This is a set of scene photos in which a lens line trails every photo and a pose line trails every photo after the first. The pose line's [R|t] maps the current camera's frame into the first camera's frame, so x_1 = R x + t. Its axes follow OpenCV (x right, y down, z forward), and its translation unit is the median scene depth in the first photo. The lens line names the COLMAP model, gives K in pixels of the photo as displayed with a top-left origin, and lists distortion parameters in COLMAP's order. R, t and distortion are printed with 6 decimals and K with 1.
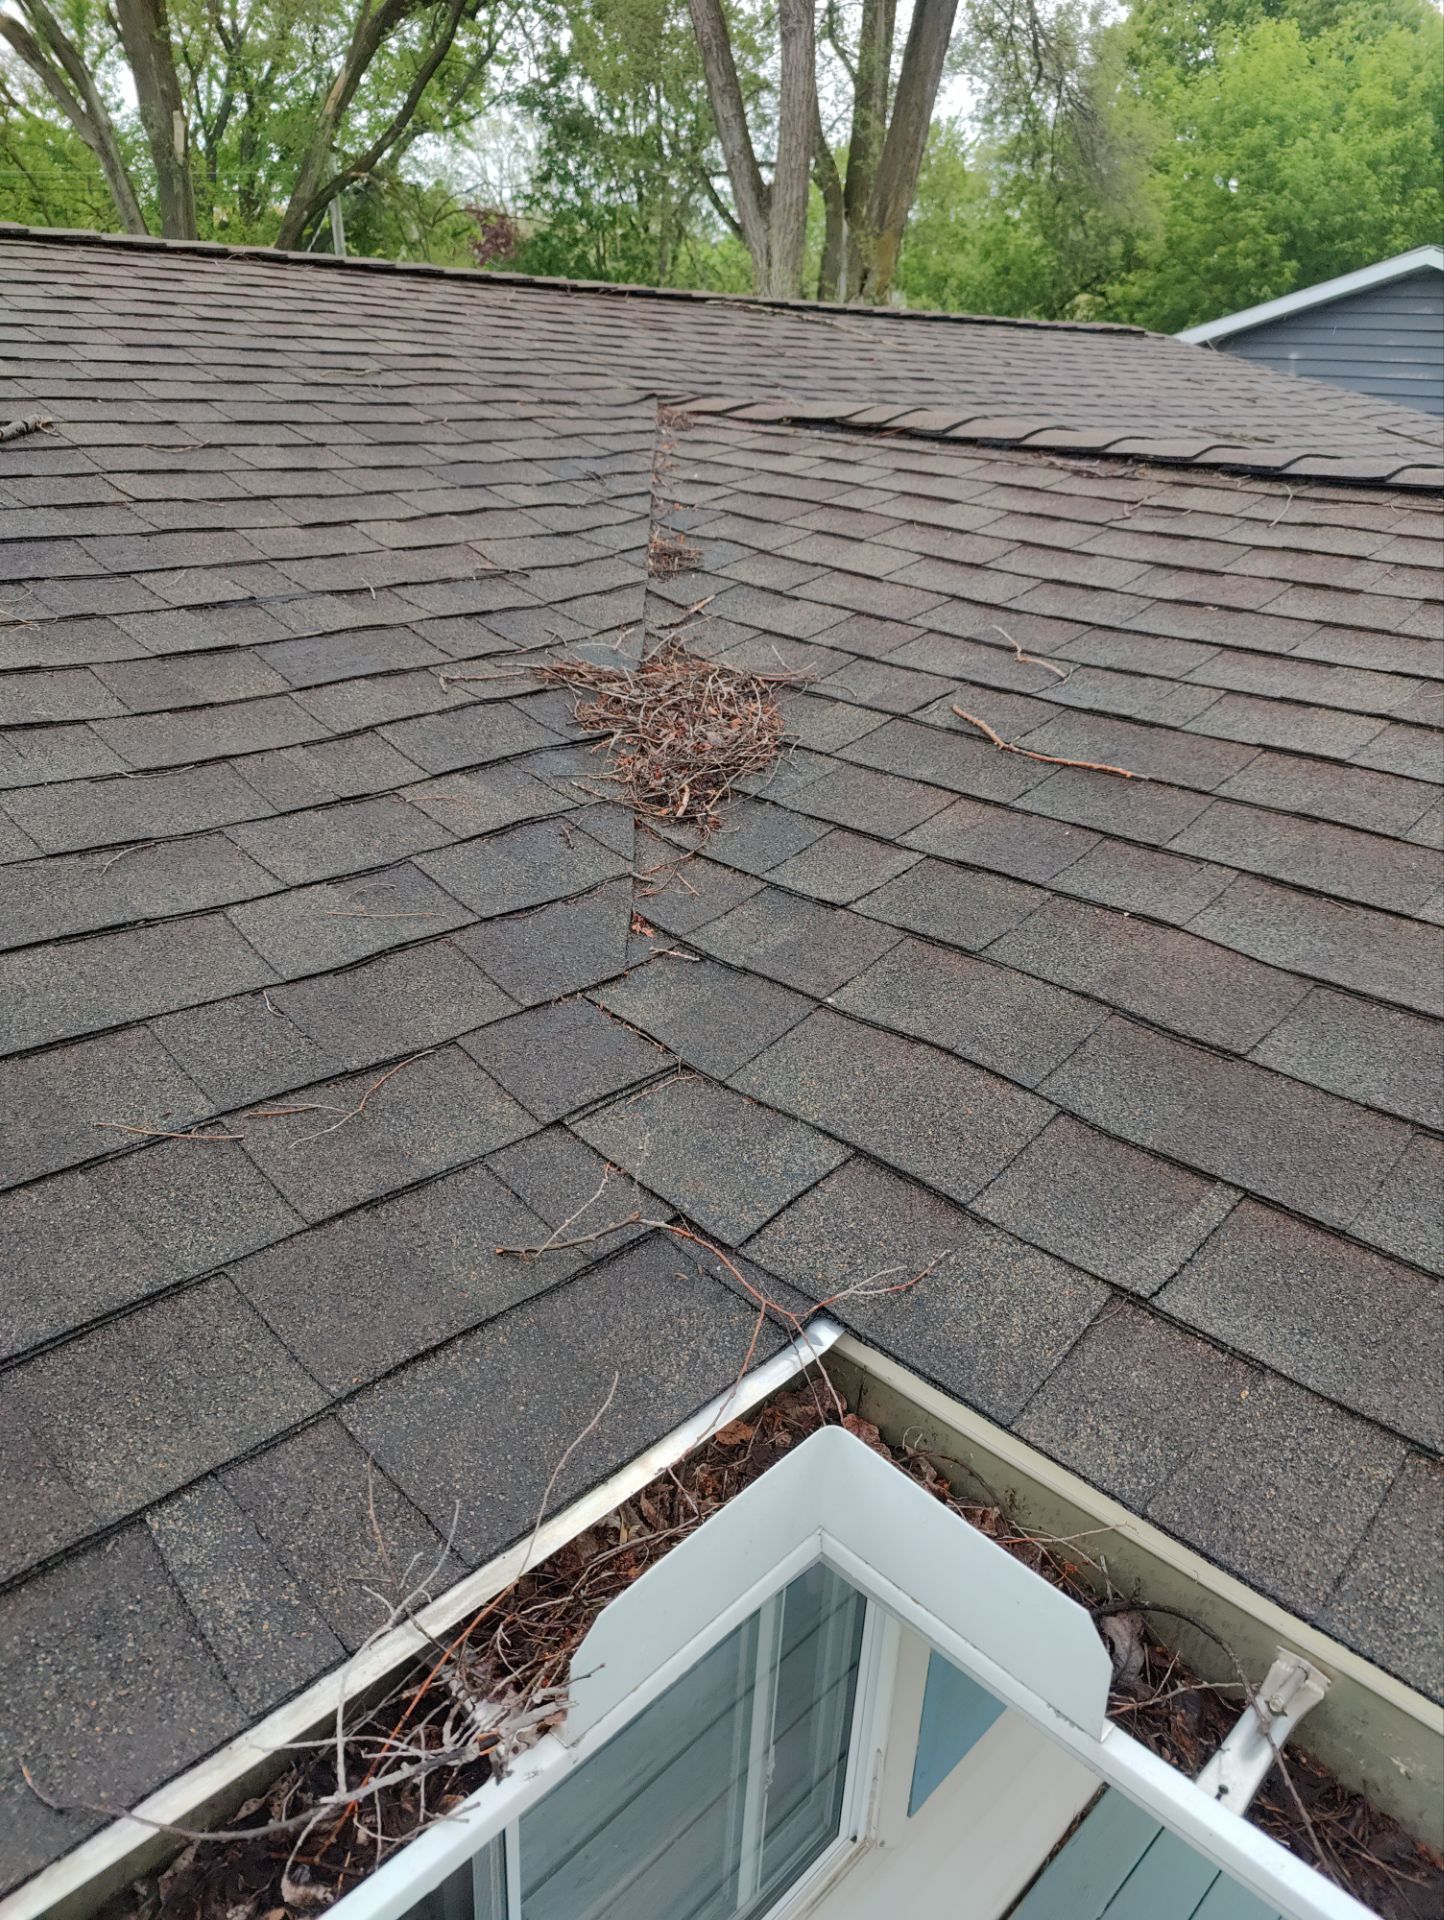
lens RADIAL K [[1365.8, 0, 722.0], [0, 1365.8, 960.0], [0, 0, 1]] dist [0.033118, -0.044525]
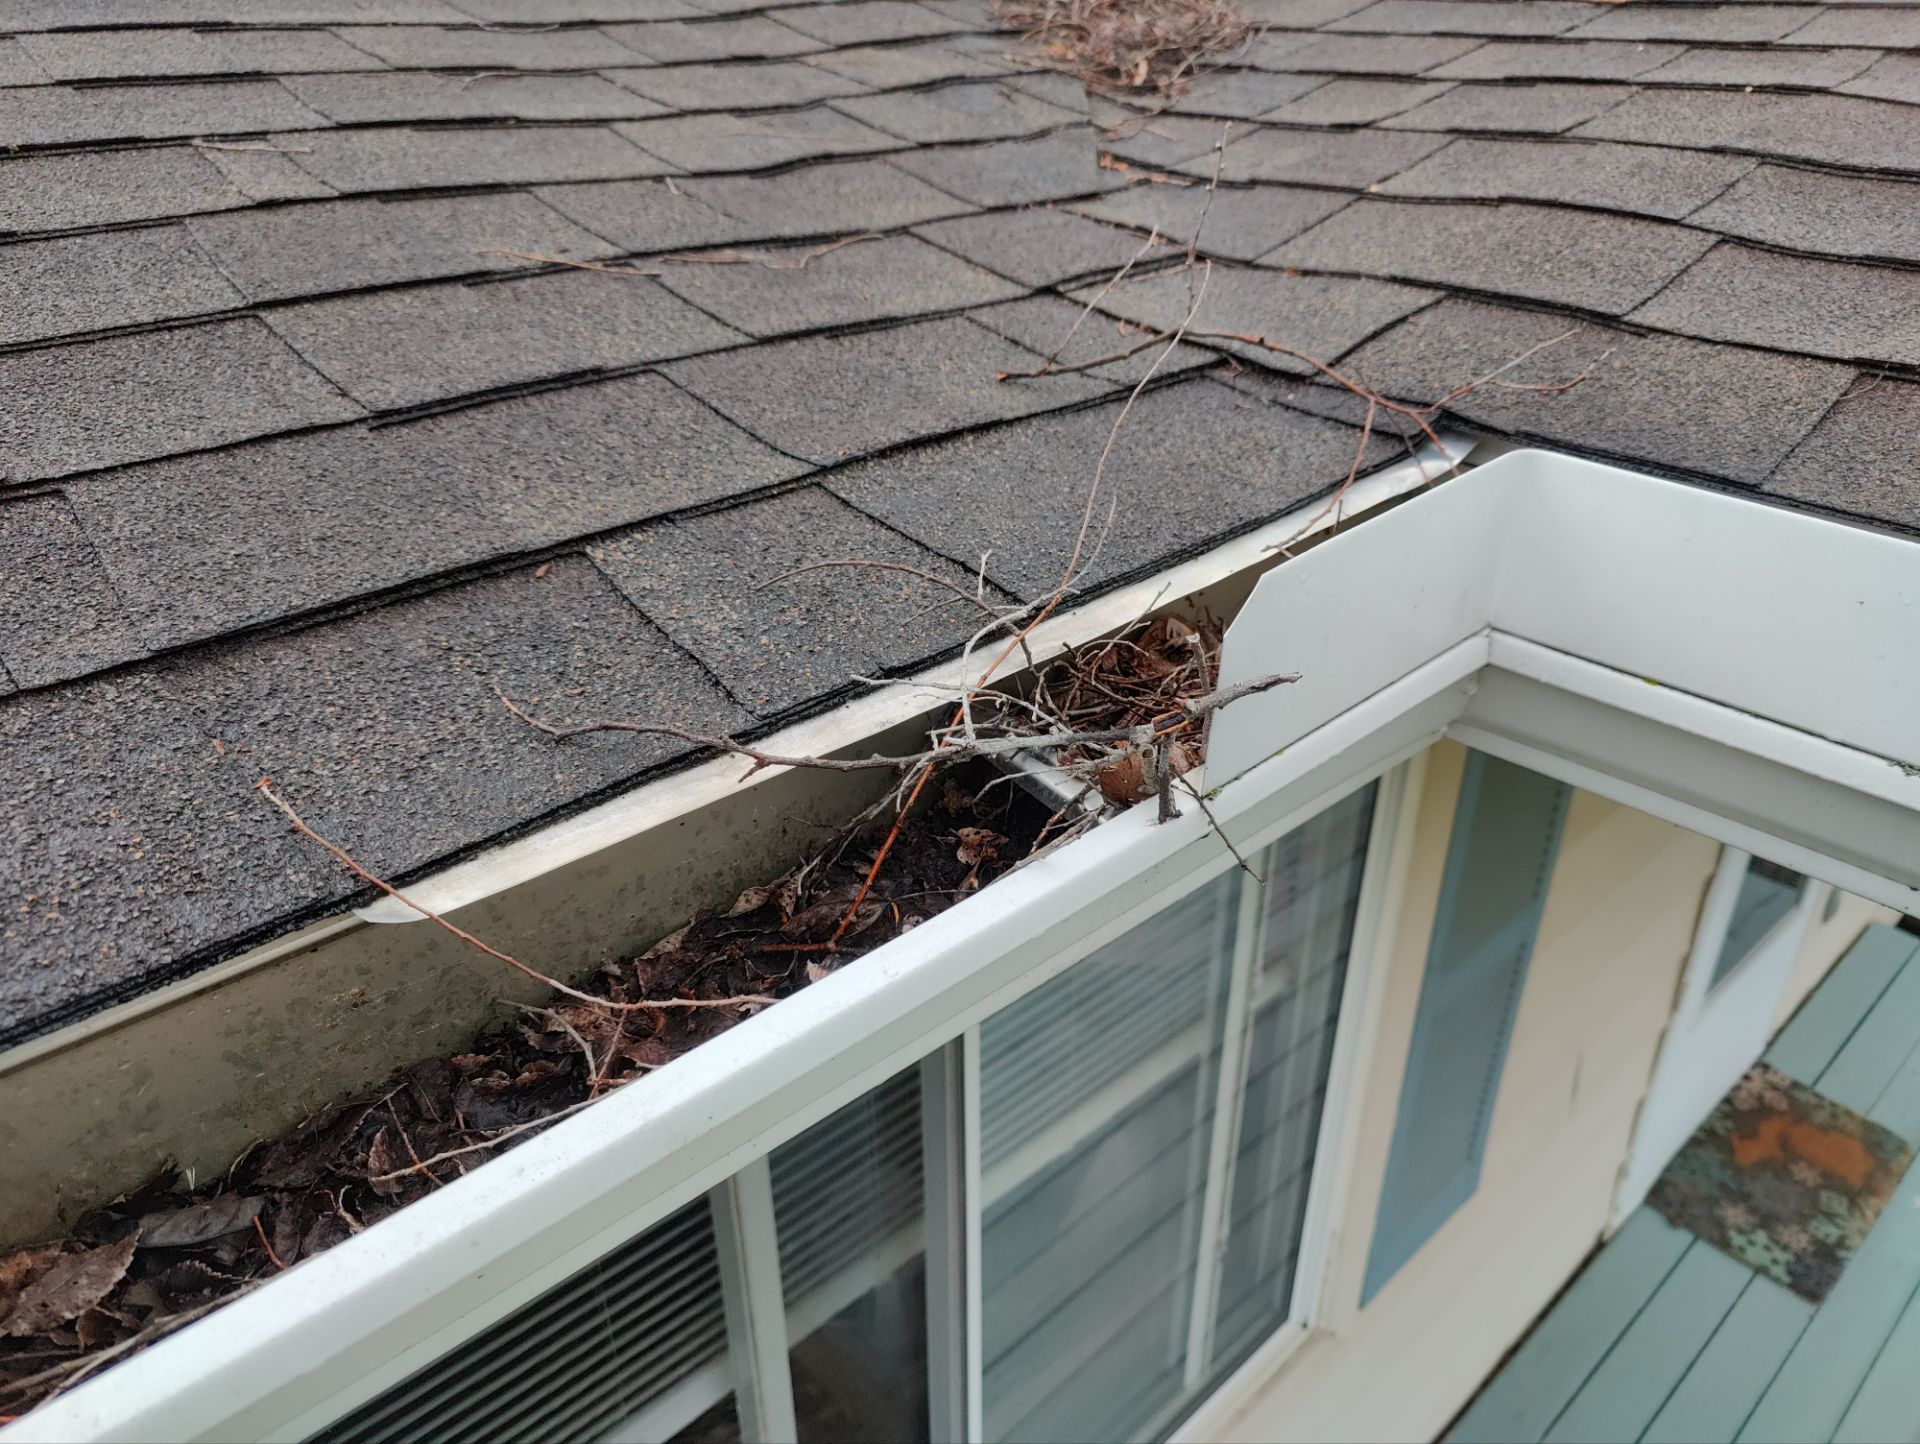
lens RADIAL K [[1365.8, 0, 974.9], [0, 1365.8, 761.9], [0, 0, 1]] dist [0.033118, -0.044525]
pose [[0.997737, -0.013579, -0.065852, -0.078429], [0.020199, 0.994688, 0.100936, 0.210315], [0.064131, -0.102038, 0.992711, 0.132340]]
